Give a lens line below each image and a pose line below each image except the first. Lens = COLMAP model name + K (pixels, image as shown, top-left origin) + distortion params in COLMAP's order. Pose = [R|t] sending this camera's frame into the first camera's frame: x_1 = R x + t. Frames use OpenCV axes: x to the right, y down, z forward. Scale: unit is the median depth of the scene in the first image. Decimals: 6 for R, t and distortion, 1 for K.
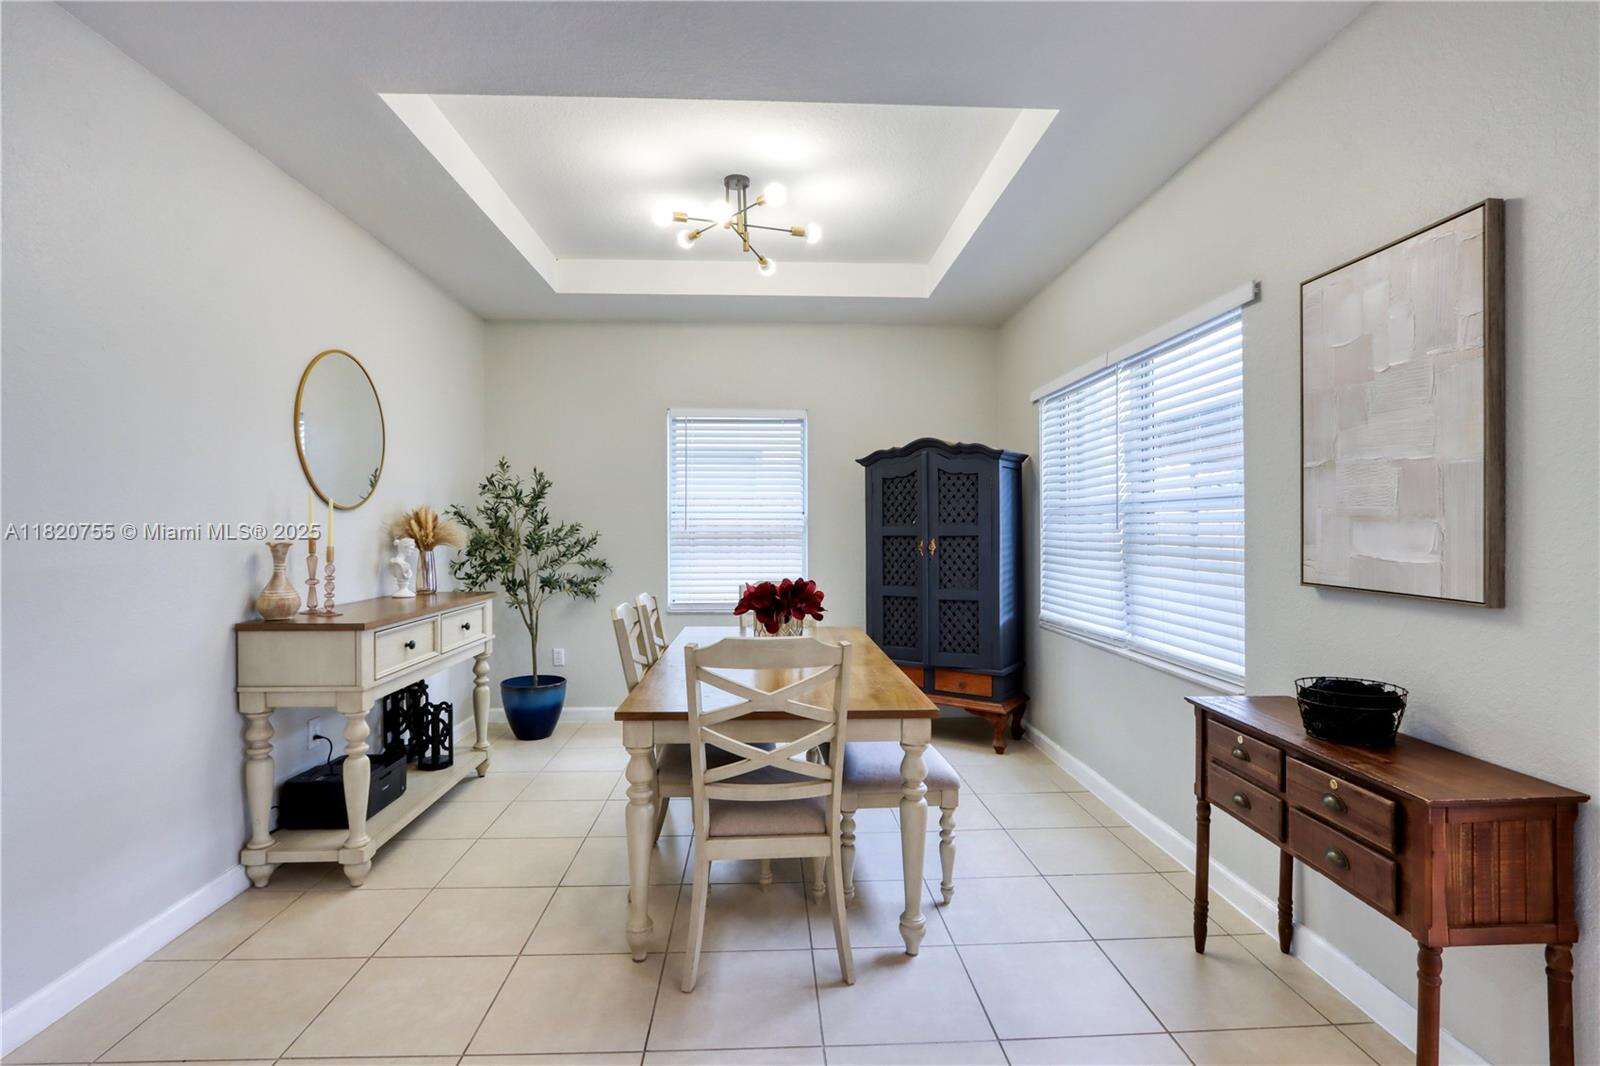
lens RADIAL K [[770.1, 0, 798.7], [0, 770.1, 528.5], [0, 0, 1]] dist [-0.020955, 0.000473]
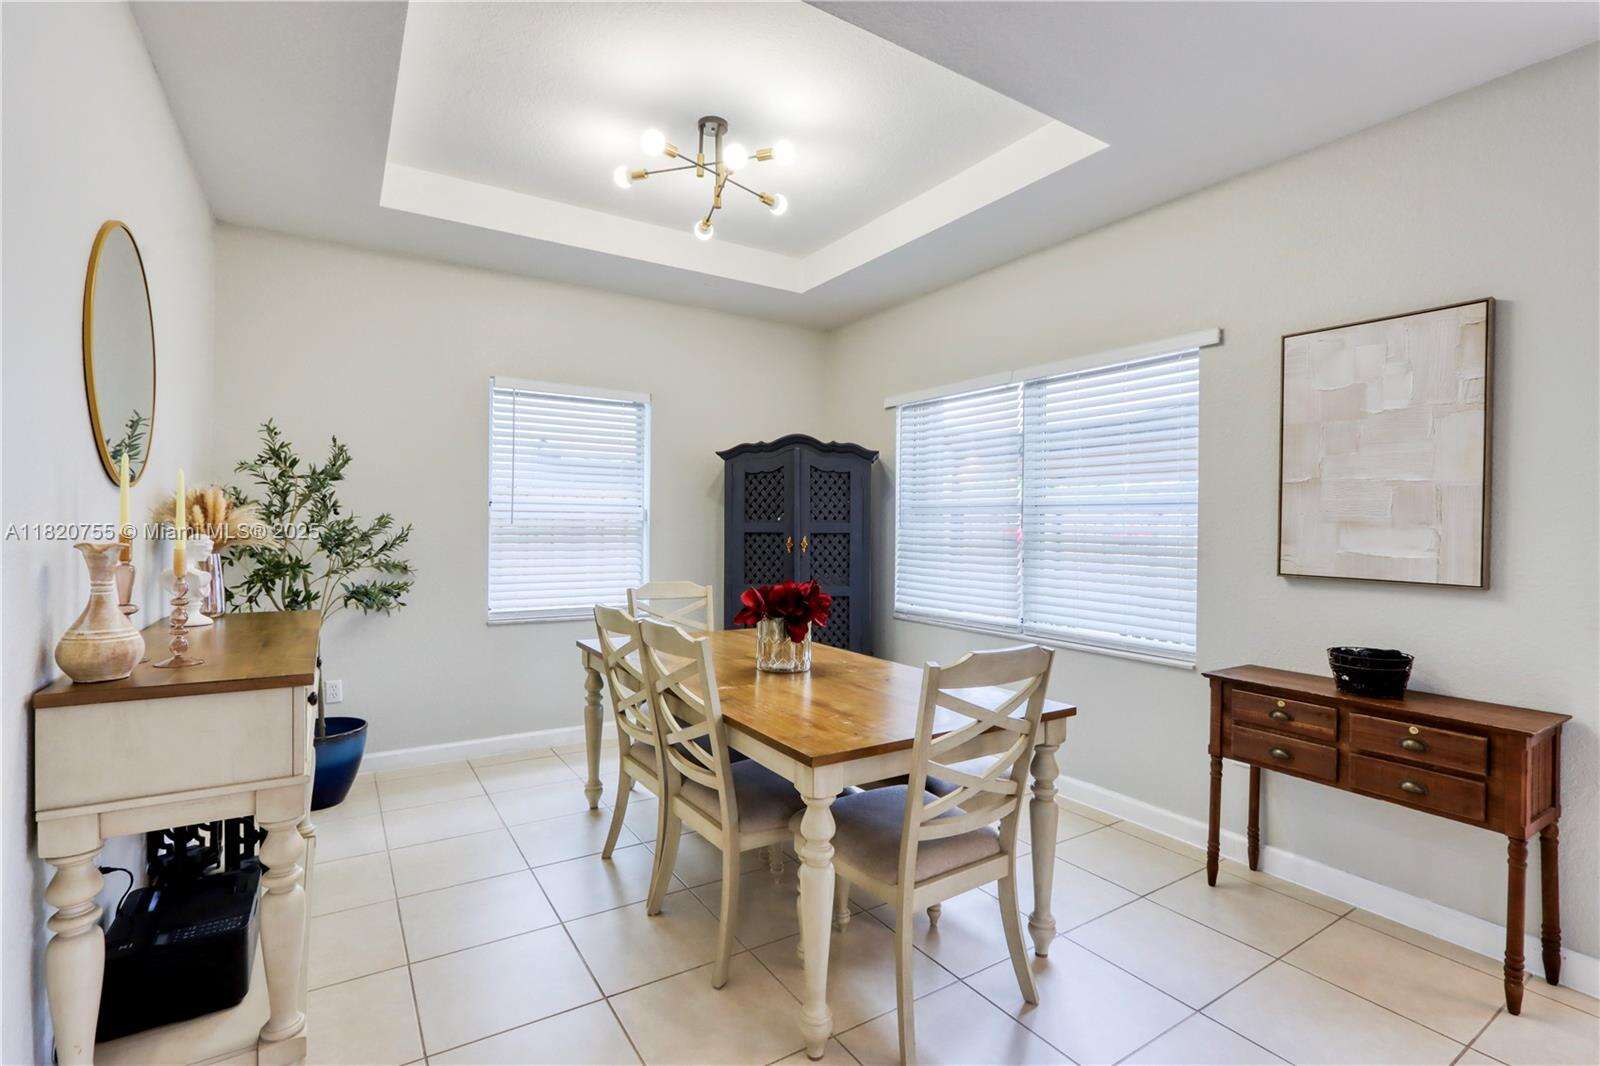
lens RADIAL K [[742.5, 0, 797.4], [0, 742.5, 528.5], [0, 0, 1]] dist [-0.016920, 0.001222]
pose [[0.866002, 0.007167, 0.499990, -0.387233], [-0.010767, 0.999933, 0.004315, -0.000374], [-0.499925, -0.009120, 0.866021, 0.208846]]
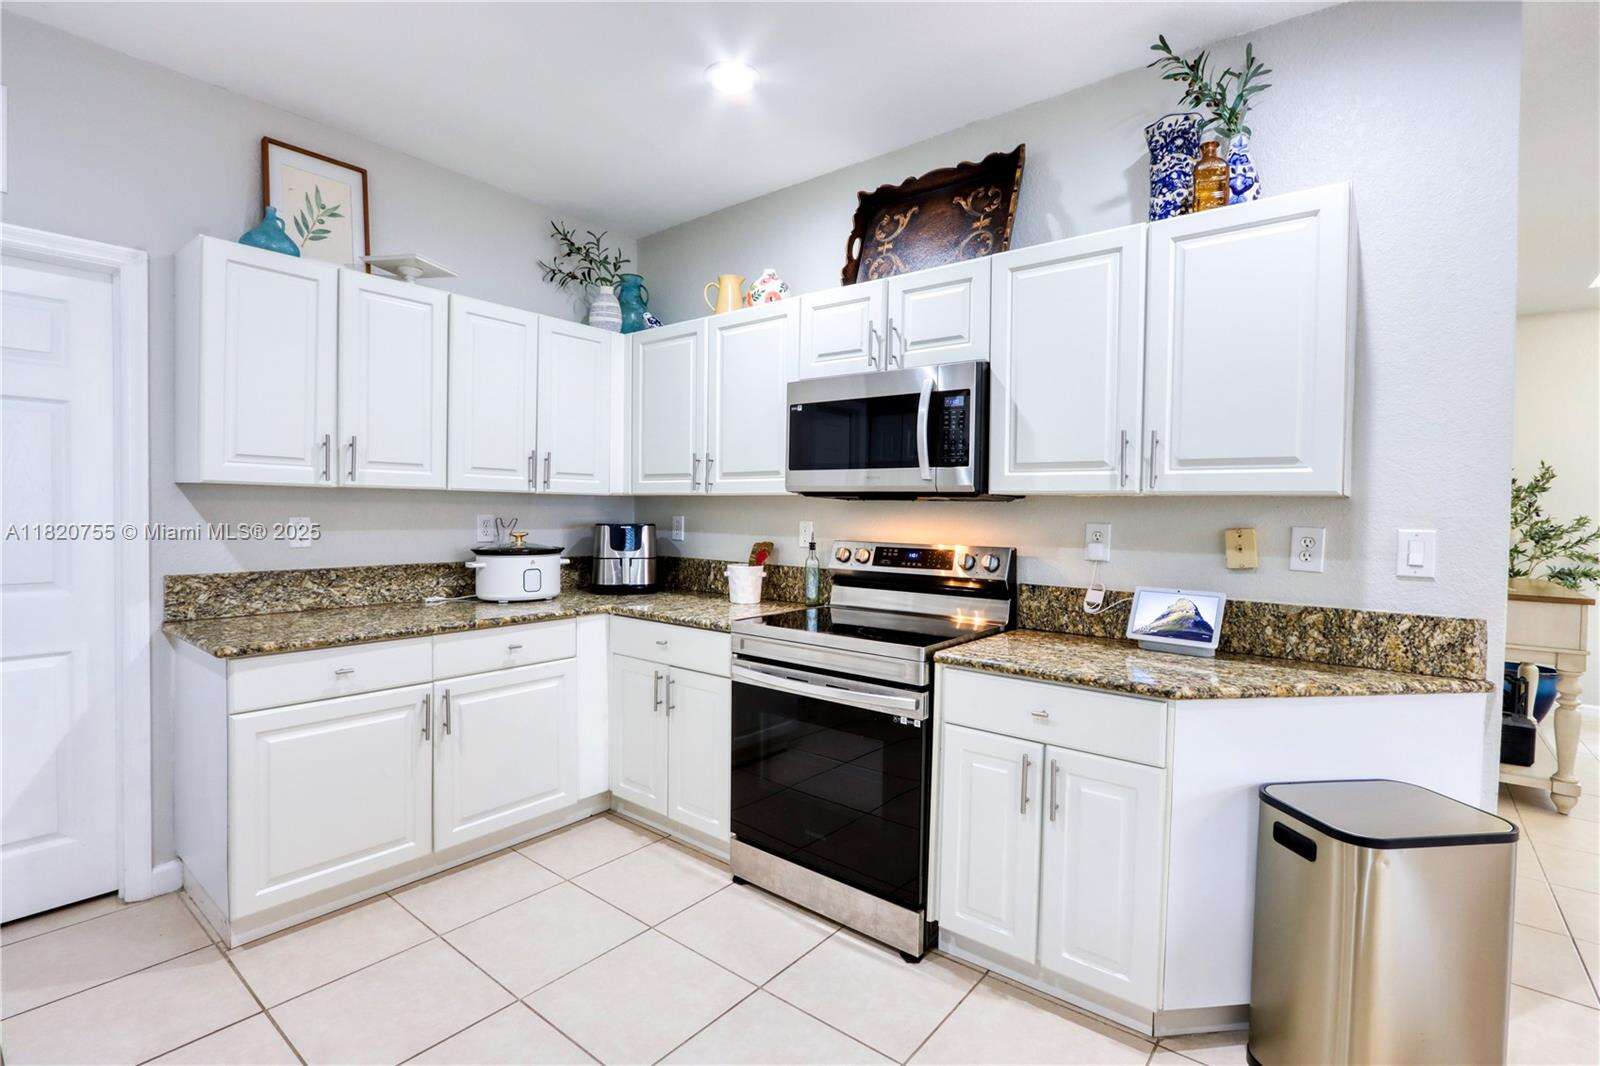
lens RADIAL K [[746.8, 0, 792.7], [0, 746.8, 528.7], [0, 0, 1]] dist [-0.017334, 0.000693]
pose [[0.749493, 0.027658, -0.661434, -0.551147], [-0.016092, 0.999593, 0.023565, 0.004629], [0.661816, -0.007018, 0.749633, -0.502772]]
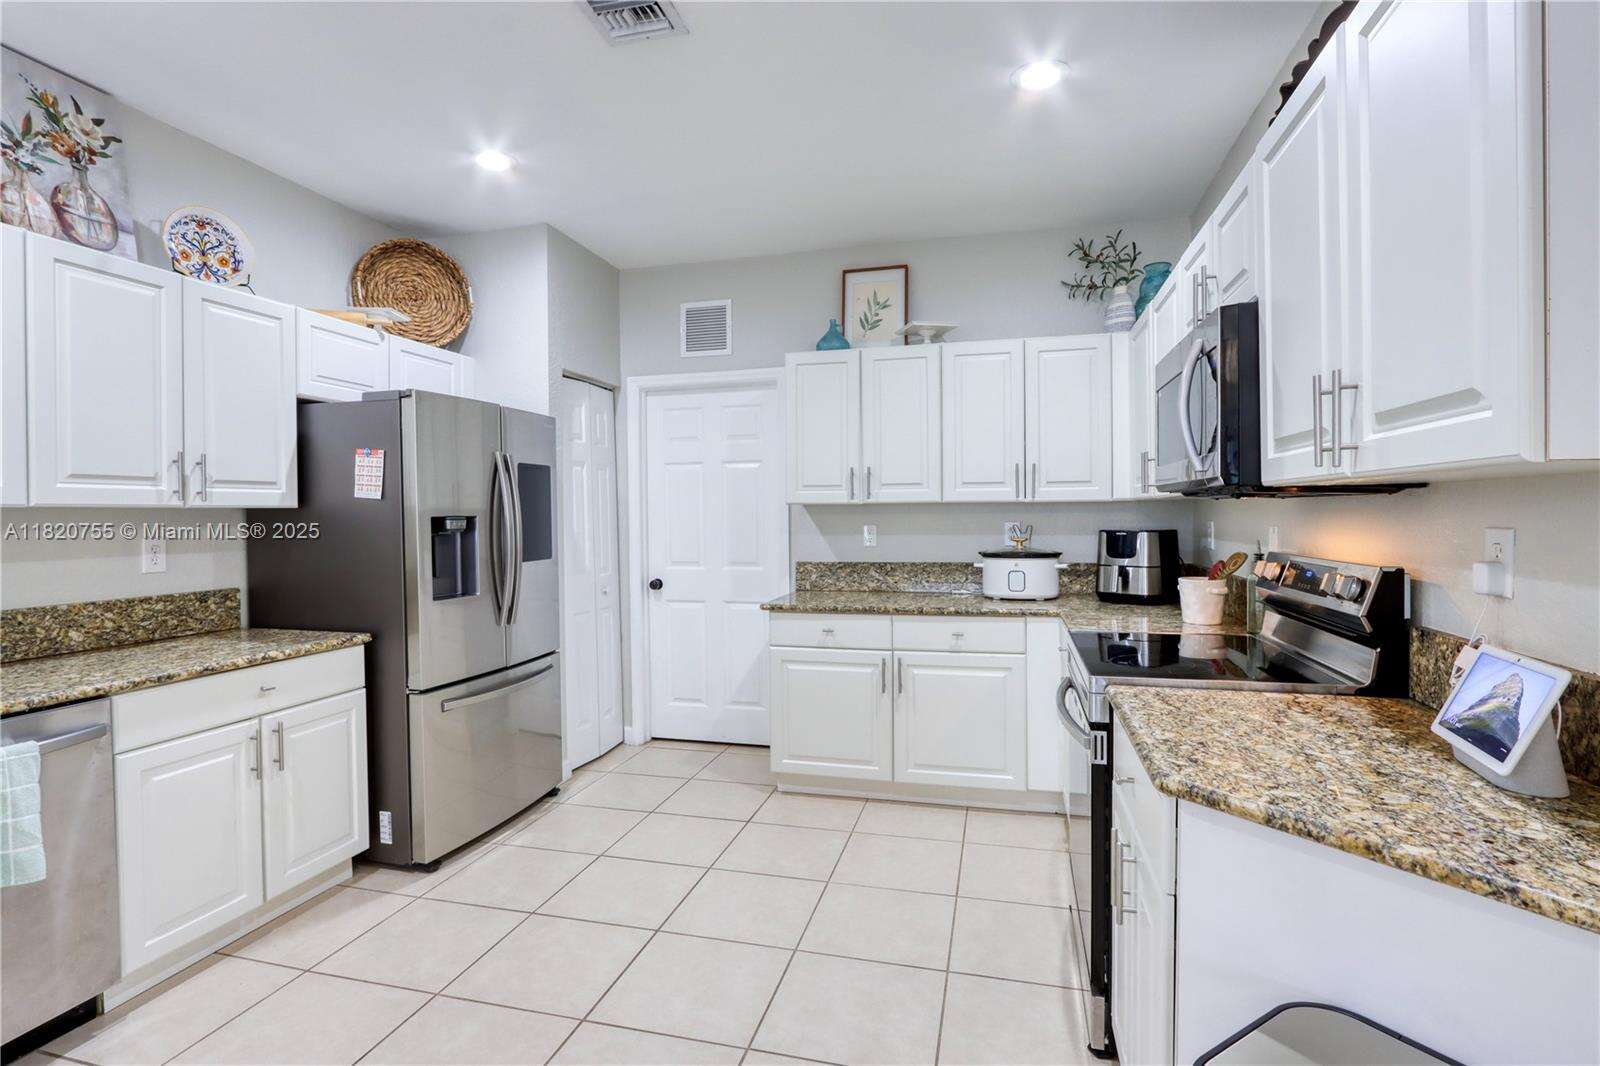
lens RADIAL K [[777.0, 0, 795.6], [0, 777.0, 528.2], [0, 0, 1]] dist [-0.016794, 0.001813]
pose [[-0.298087, 0.019468, -0.954340, -0.328106], [0.007327, 0.999809, 0.018107, 0.001959], [0.954510, -0.001595, -0.298173, -0.053780]]
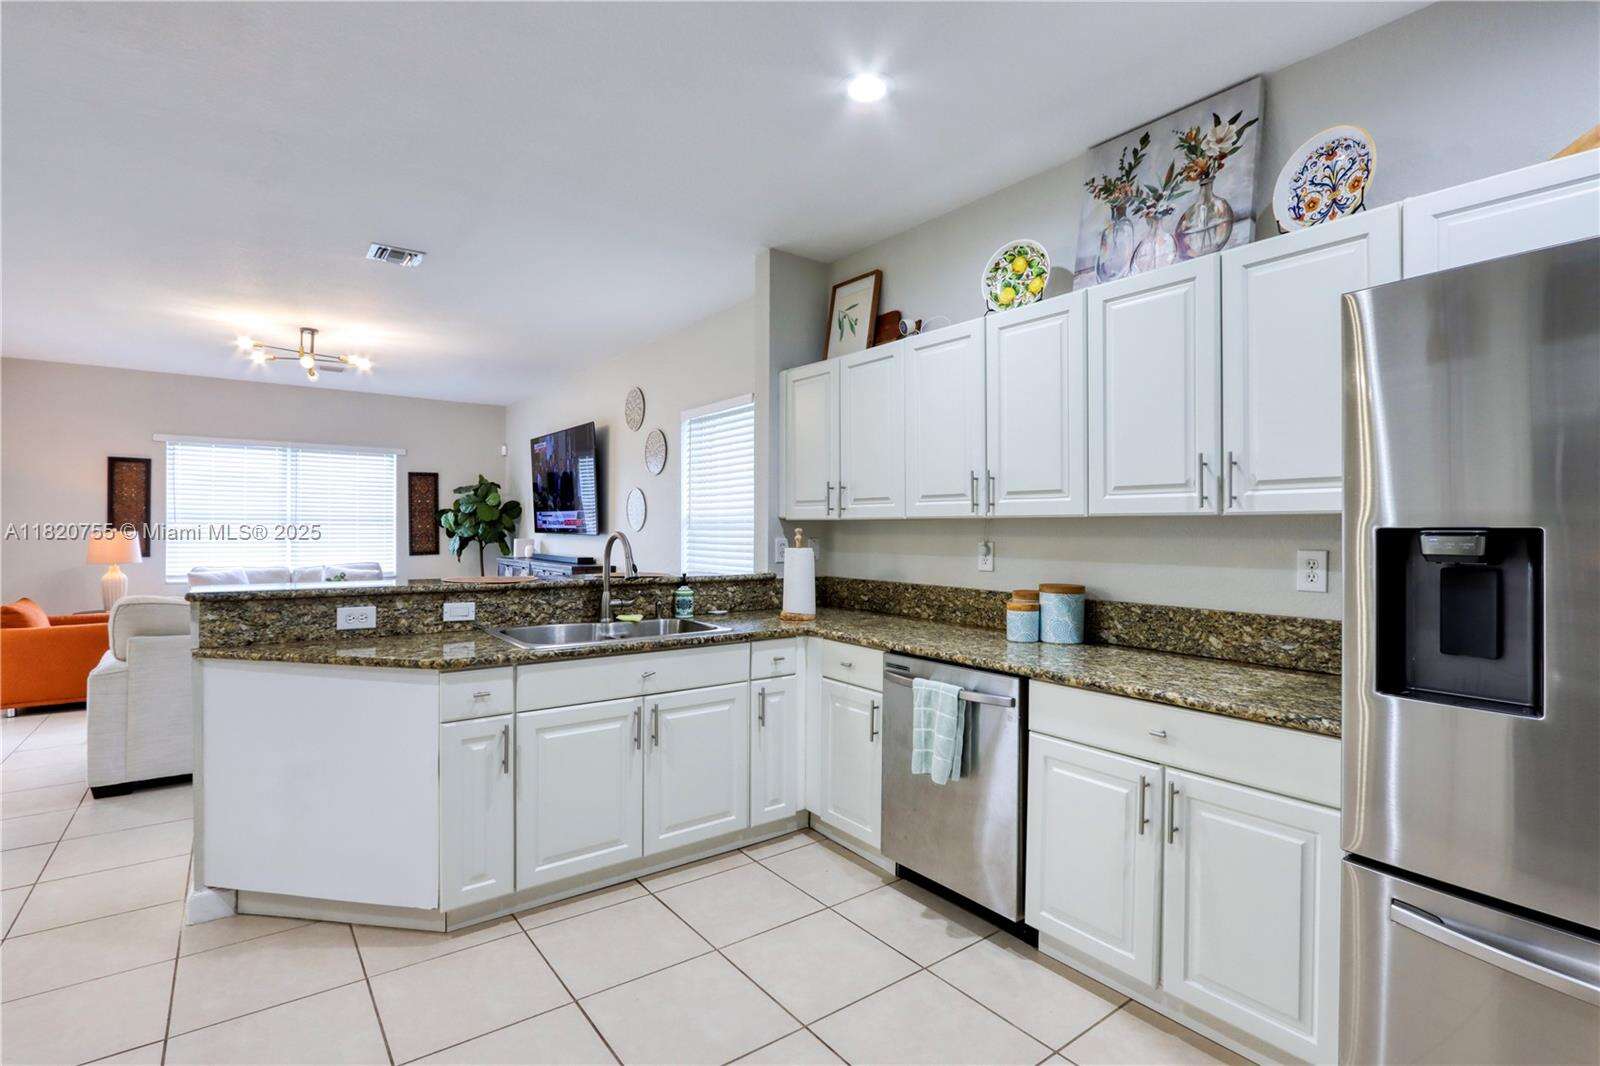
lens RADIAL K [[757.1, 0, 793.2], [0, 757.1, 529.2], [0, 0, 1]] dist [-0.021319, 0.001273]
pose [[-0.563912, -0.004726, 0.825821, -1.088878], [-0.003719, 0.999988, 0.003183, 0.002414], [-0.825827, -0.001277, -0.563923, -0.165030]]
